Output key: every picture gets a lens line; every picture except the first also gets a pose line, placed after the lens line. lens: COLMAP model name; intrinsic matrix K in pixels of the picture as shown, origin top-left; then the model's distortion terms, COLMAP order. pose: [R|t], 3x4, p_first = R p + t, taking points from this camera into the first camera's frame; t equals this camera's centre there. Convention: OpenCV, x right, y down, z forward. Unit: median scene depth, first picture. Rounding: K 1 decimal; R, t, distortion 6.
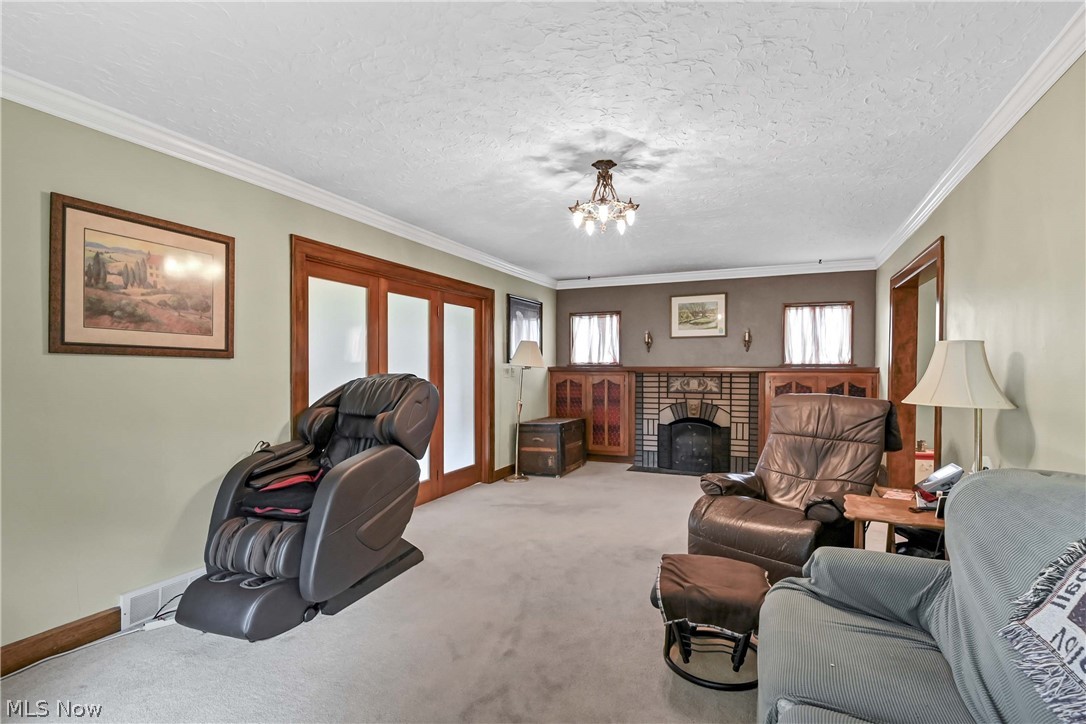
lens RADIAL K [[493.4, 0, 542.6], [0, 493.4, 375.9], [0, 0, 1]] dist [-0.000603, -0.000041]
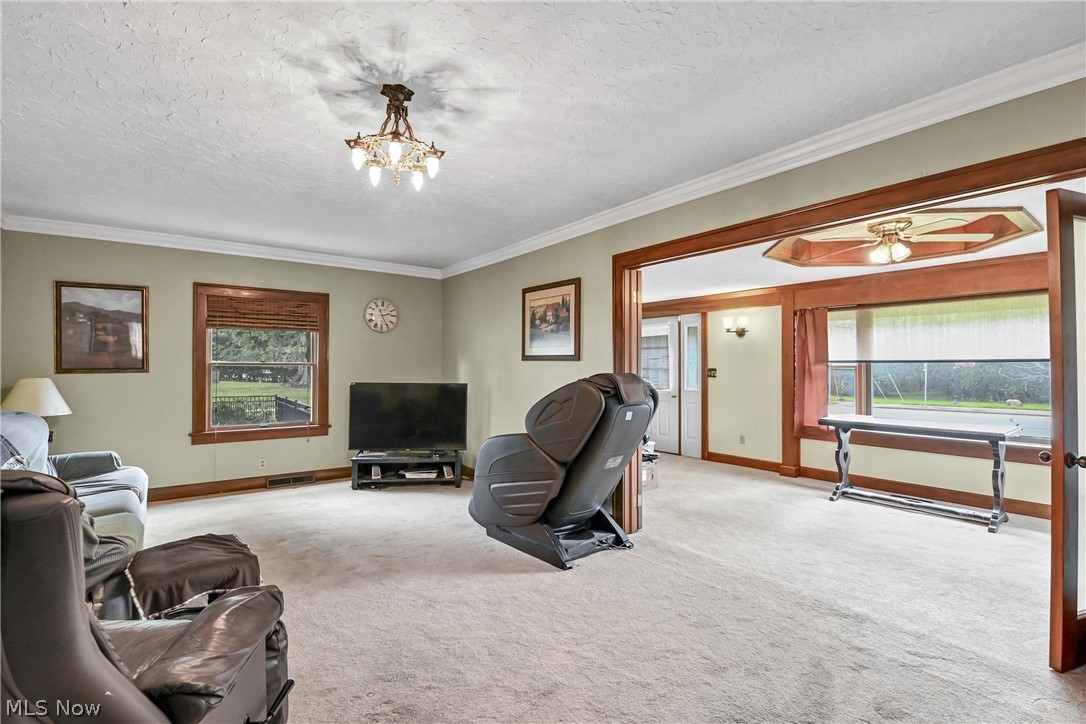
lens RADIAL K [[491.0, 0, 549.7], [0, 491.0, 363.7], [0, 0, 1]] dist [-0.000583, -0.010864]
pose [[-0.460988, -0.005430, -0.887390, 0.675669], [-0.016460, 0.999862, 0.002433, -0.029084], [0.887254, 0.015728, -0.461013, 1.564023]]
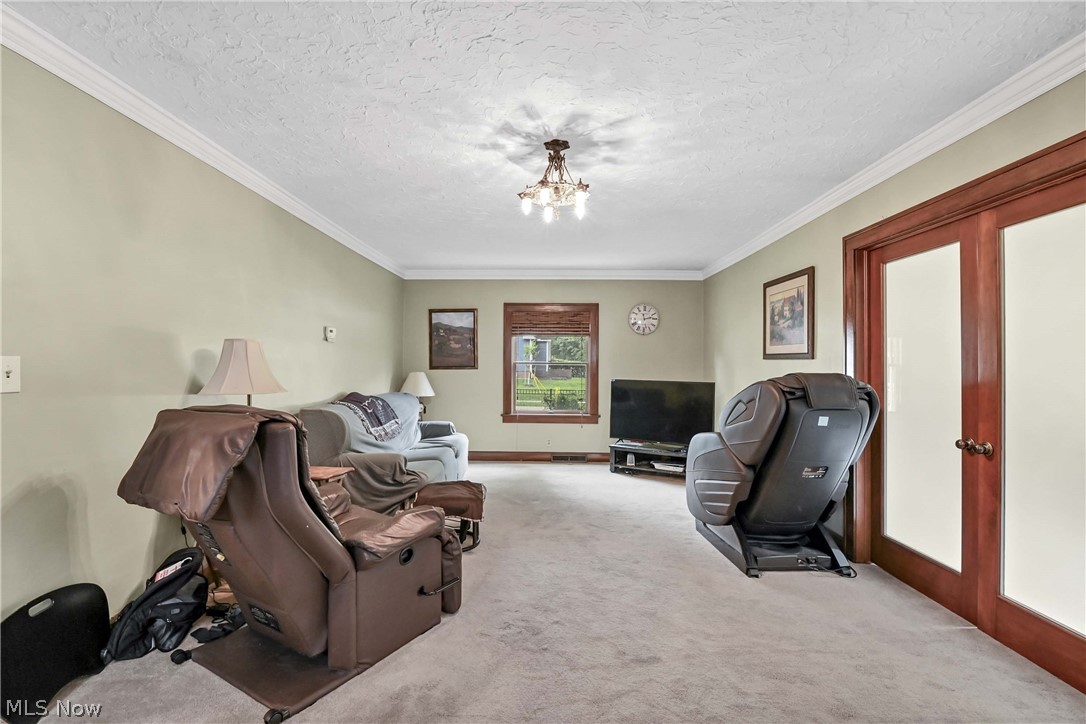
lens RADIAL K [[491.0, 0, 549.7], [0, 491.0, 363.7], [0, 0, 1]] dist [-0.000583, -0.010864]
pose [[-0.907211, -0.004723, -0.420650, 0.526266], [-0.011127, 0.999857, 0.012771, -0.032930], [0.420529, 0.016266, -0.907133, 1.852529]]
